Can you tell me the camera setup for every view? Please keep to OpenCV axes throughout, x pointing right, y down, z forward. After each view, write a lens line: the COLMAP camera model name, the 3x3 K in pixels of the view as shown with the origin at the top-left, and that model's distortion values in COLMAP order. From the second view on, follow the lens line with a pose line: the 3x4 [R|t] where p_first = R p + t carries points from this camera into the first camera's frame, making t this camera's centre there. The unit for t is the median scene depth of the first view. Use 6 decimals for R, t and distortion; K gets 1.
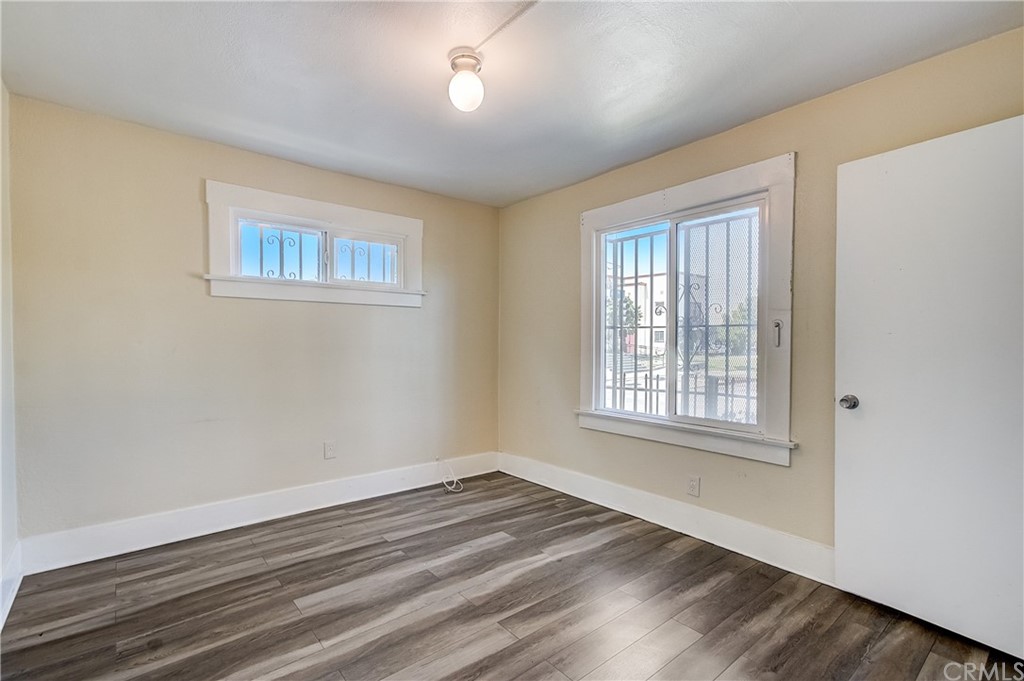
lens RADIAL K [[464.9, 0, 506.8], [0, 464.9, 347.3], [0, 0, 1]] dist [0.002197, 0.000342]
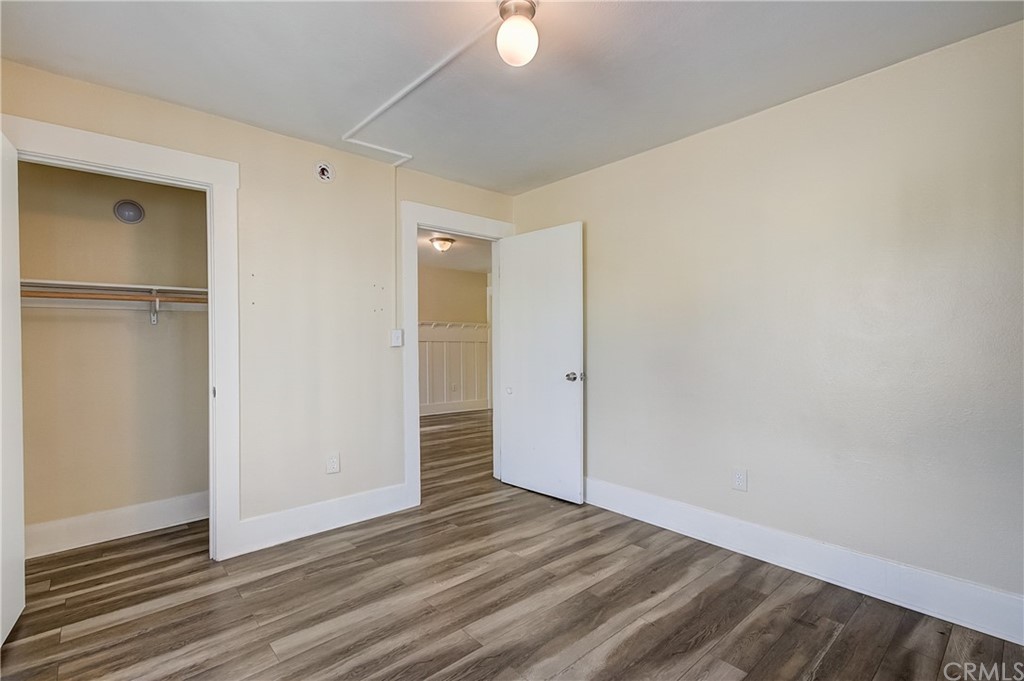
lens RADIAL K [[464.9, 0, 506.8], [0, 464.9, 347.3], [0, 0, 1]] dist [0.002197, 0.000342]
pose [[-0.999216, 0.001998, -0.039542, -0.032498], [0.000720, 0.999478, 0.032298, -0.028261], [0.039586, 0.032244, -0.998696, 1.958799]]
